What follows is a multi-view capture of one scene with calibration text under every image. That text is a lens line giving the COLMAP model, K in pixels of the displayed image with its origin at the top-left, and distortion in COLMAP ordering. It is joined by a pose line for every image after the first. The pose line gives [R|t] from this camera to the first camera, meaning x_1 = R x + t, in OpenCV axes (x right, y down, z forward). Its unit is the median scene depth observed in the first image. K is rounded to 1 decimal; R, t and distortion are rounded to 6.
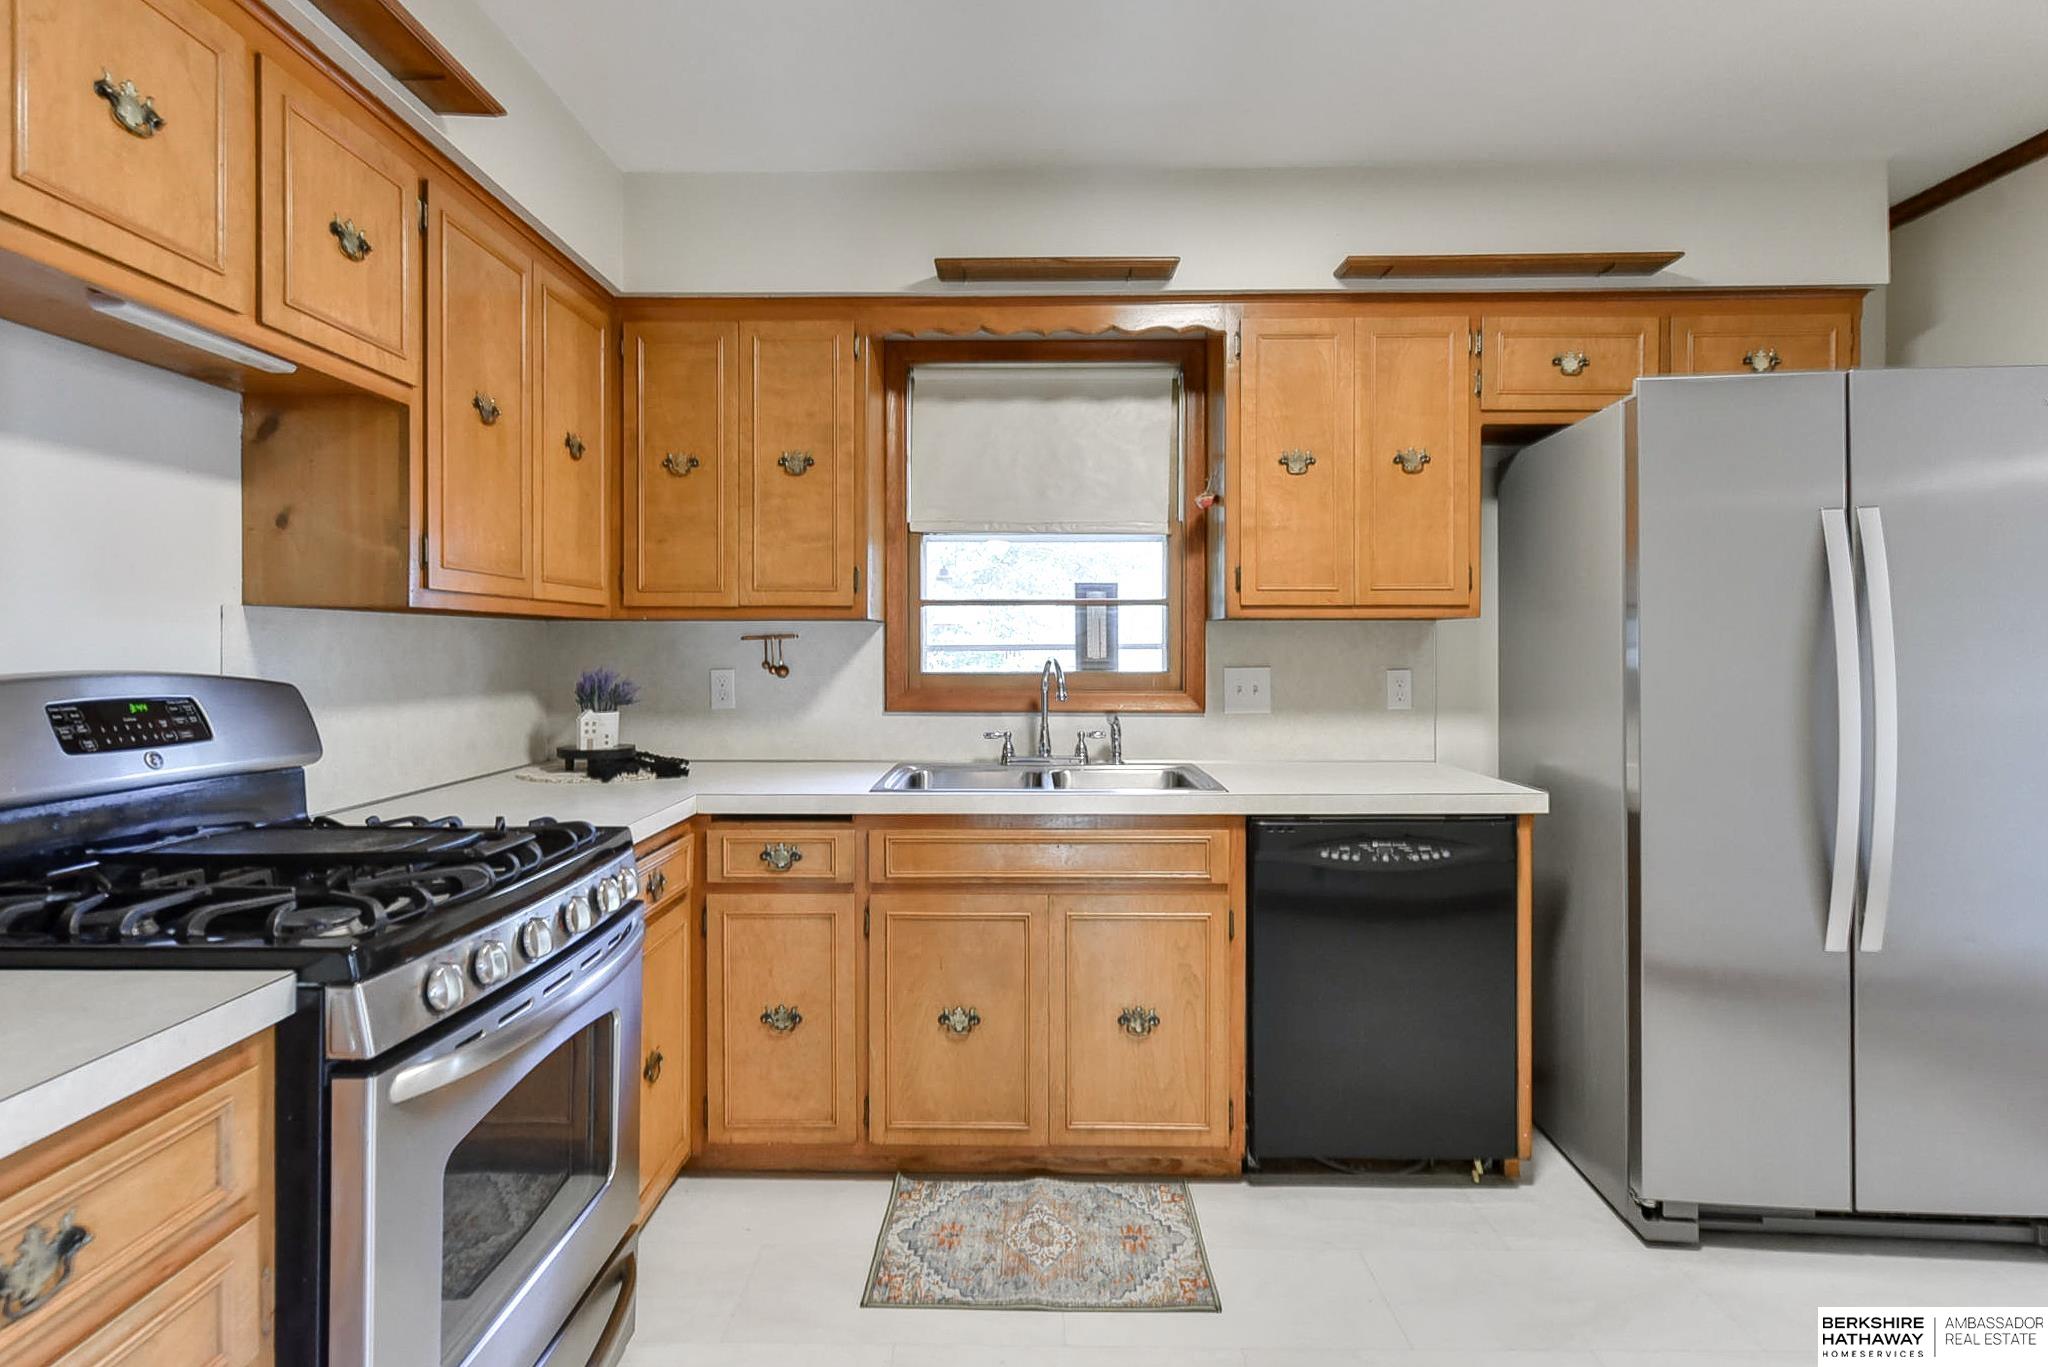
lens RADIAL K [[1035.4, 0, 1015.8], [0, 1035.4, 653.5], [0, 0, 1]] dist [0.000347, -0.000288]
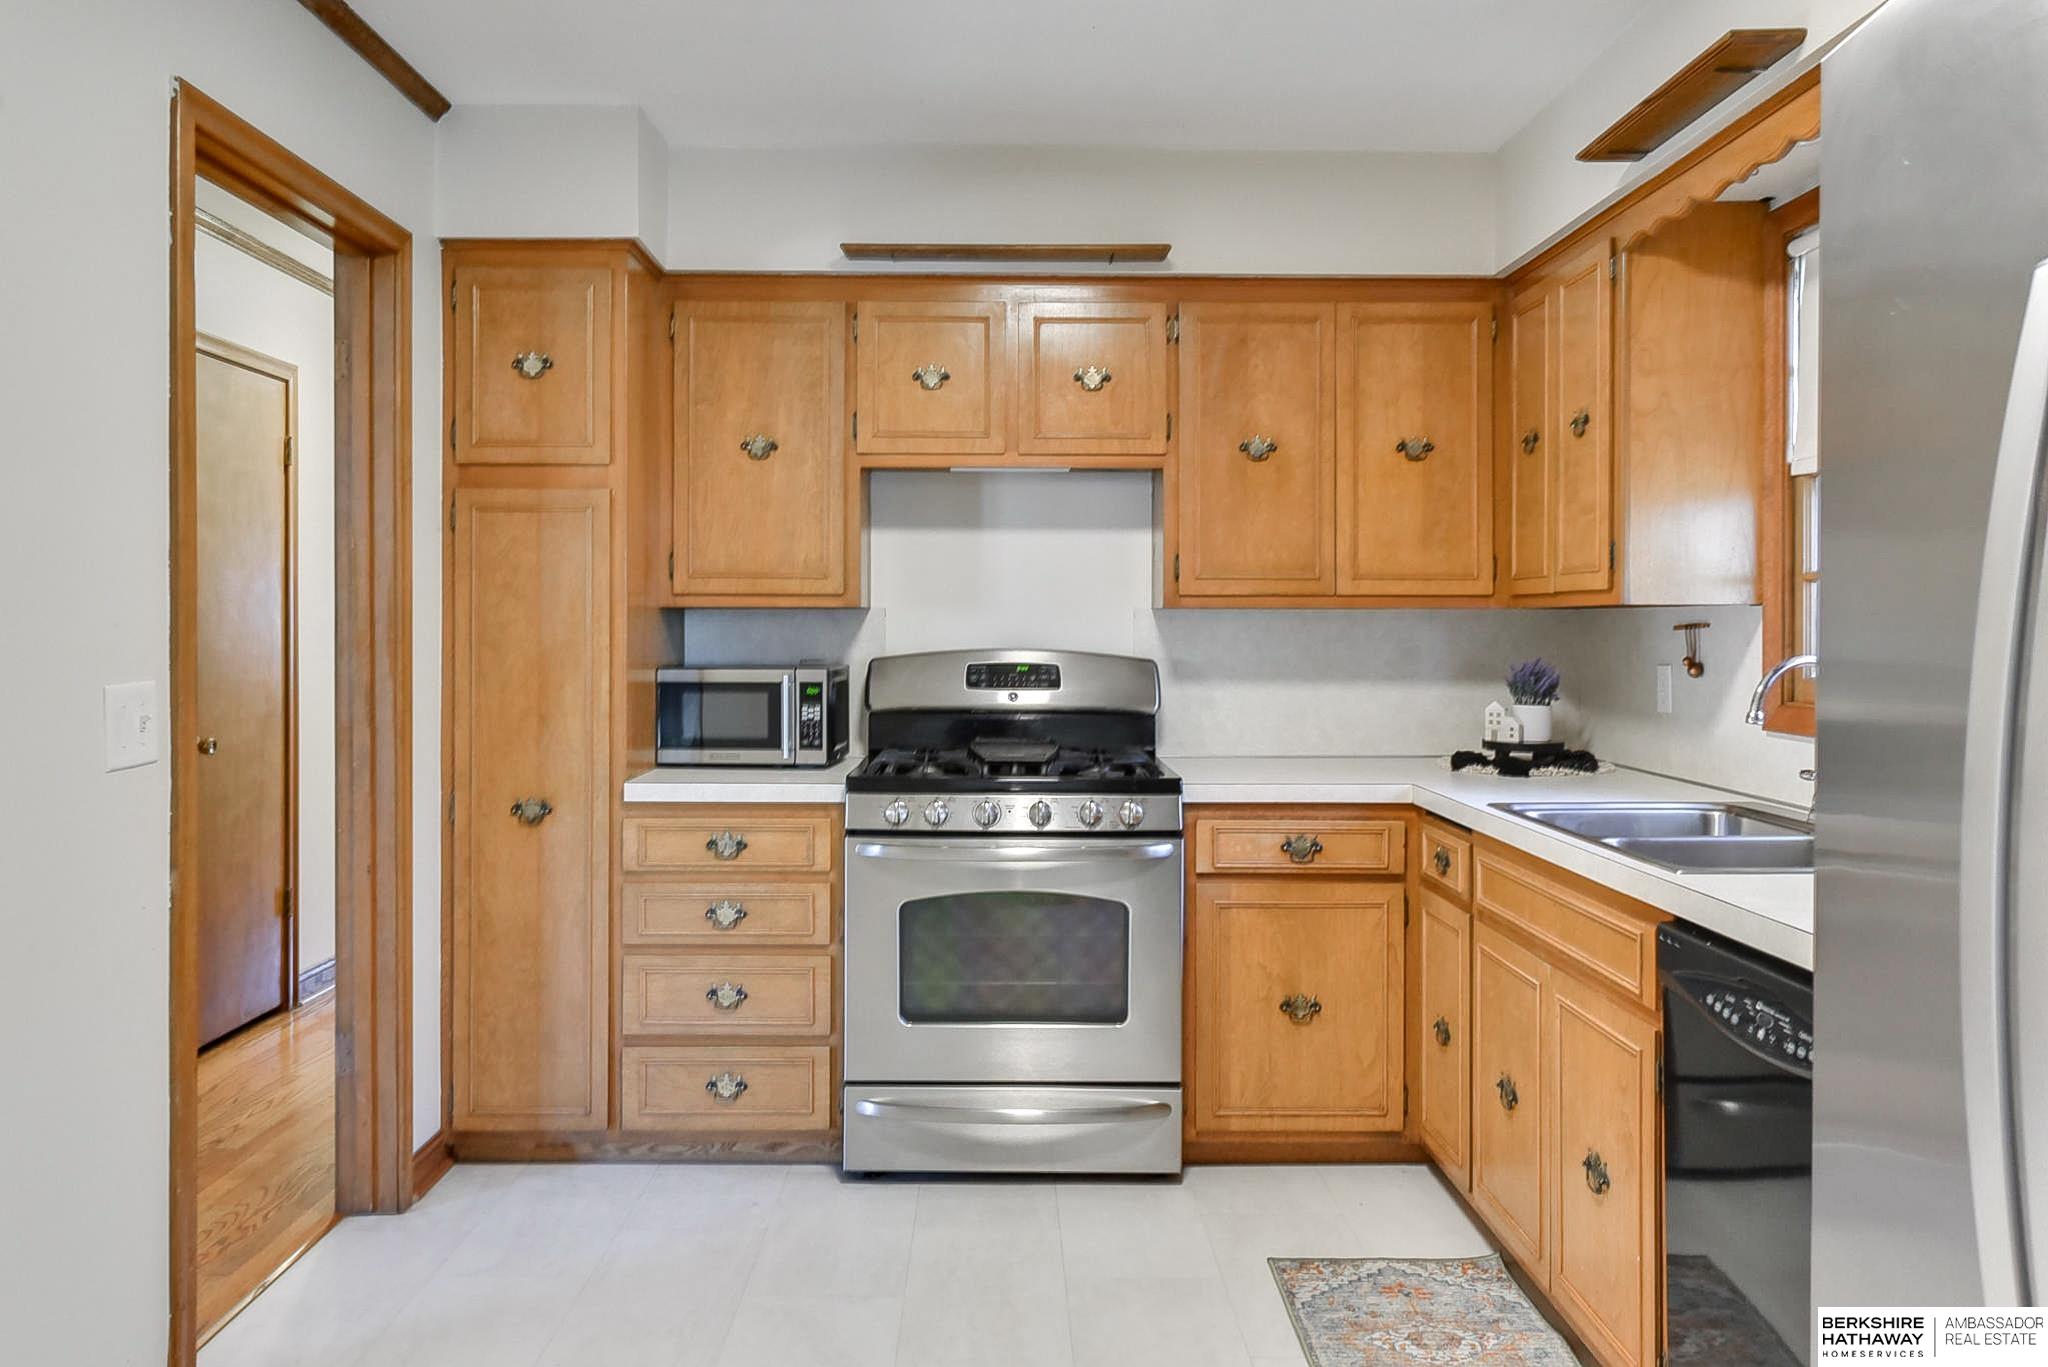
lens RADIAL K [[1464.1, 0, 1019.1], [0, 1464.1, 635.2], [0, 0, 1]] dist [-0.002546, -0.001546]
pose [[0.028726, 0.007257, -0.999561, 1.100211], [-0.009077, 0.999934, 0.006999, -0.015729], [0.999546, 0.008872, 0.028790, 0.571218]]
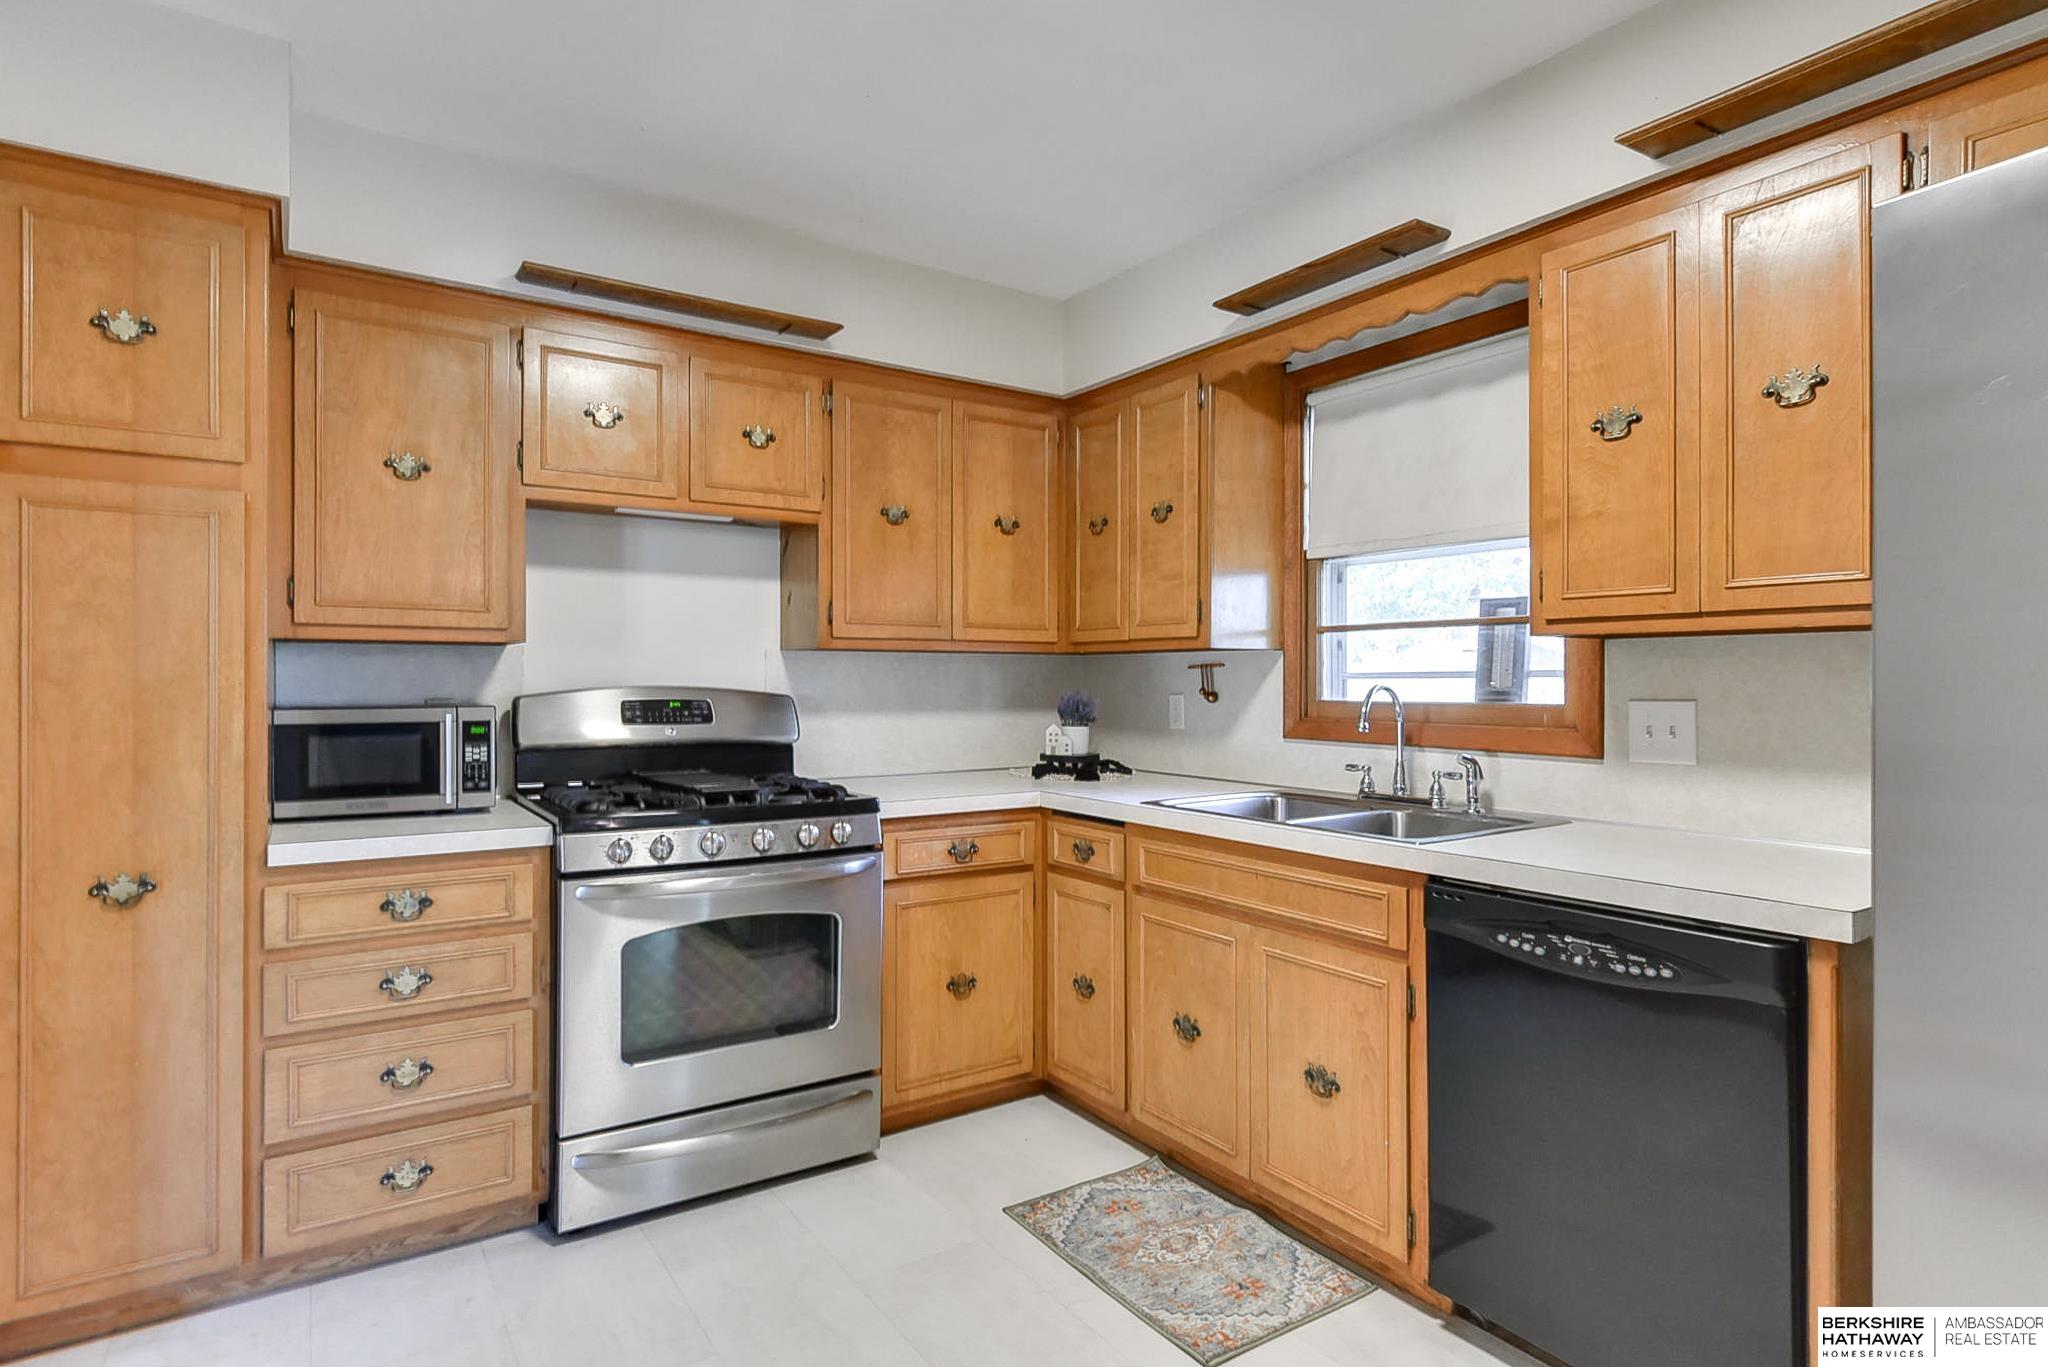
lens RADIAL K [[1060.1, 0, 1024.0], [0, 1060.1, 683.5], [0, 0, 1]] dist [0.000025, -0.001294]
pose [[0.571702, 0.004237, -0.820450, 0.733162], [-0.007379, 0.999973, 0.000022, 0.005109], [0.820428, 0.006042, 0.571718, 0.245066]]
